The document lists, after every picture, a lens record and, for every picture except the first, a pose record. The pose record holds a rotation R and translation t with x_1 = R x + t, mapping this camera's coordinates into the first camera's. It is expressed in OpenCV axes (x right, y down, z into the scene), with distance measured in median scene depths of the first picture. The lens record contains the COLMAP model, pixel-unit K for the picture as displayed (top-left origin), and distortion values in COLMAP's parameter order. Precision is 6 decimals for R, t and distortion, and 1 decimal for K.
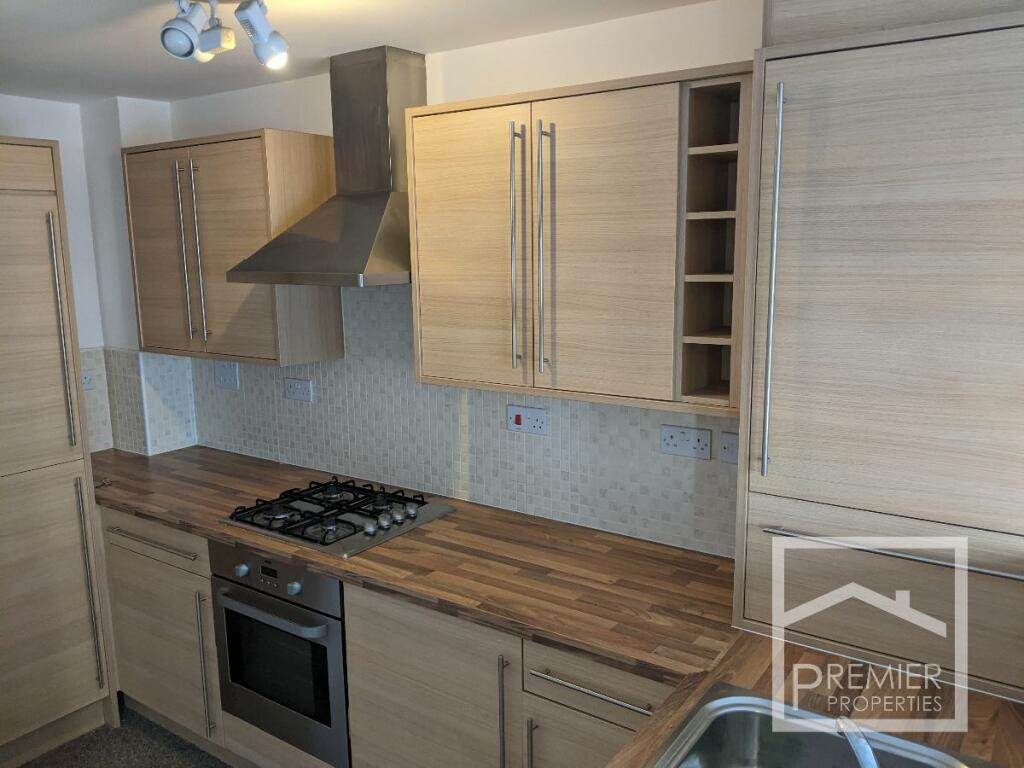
lens RADIAL K [[811.4, 0, 513.4], [0, 811.4, 383.7], [0, 0, 1]] dist [0.036743, -0.008998]
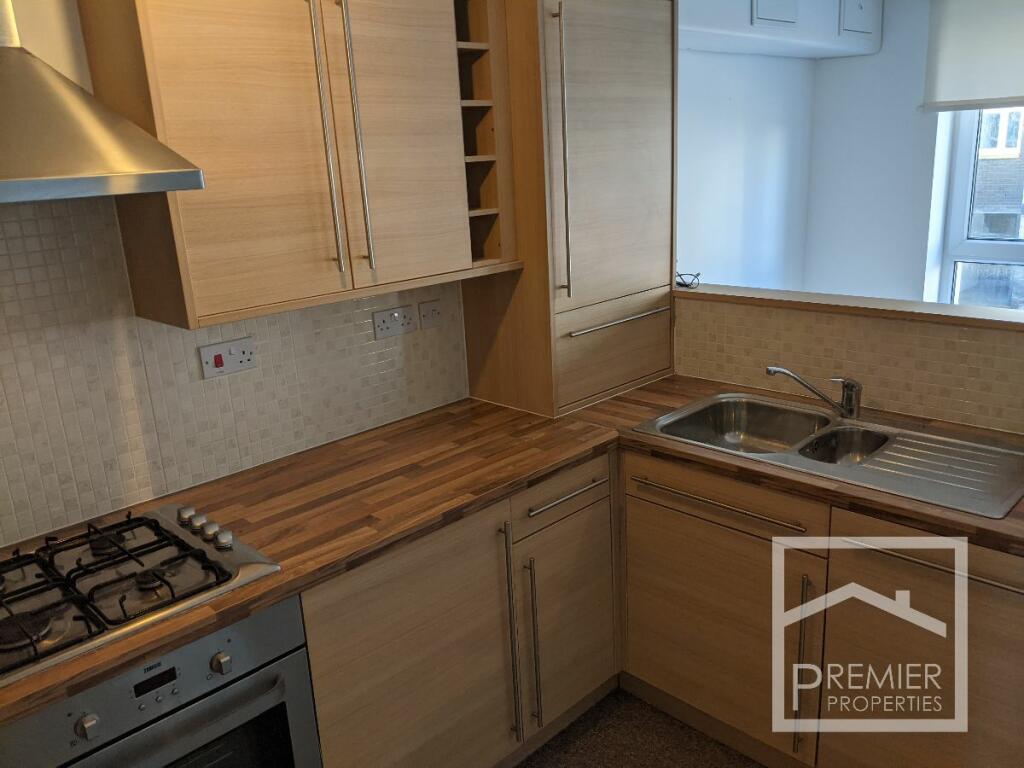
lens RADIAL K [[811.4, 0, 514.2], [0, 811.4, 383.3], [0, 0, 1]] dist [0.036743, -0.008998]
pose [[0.176242, -0.264098, 0.948257, -0.838824], [0.219027, 0.949707, 0.223794, -0.060421], [-0.959670, 0.168252, 0.225223, 0.630477]]
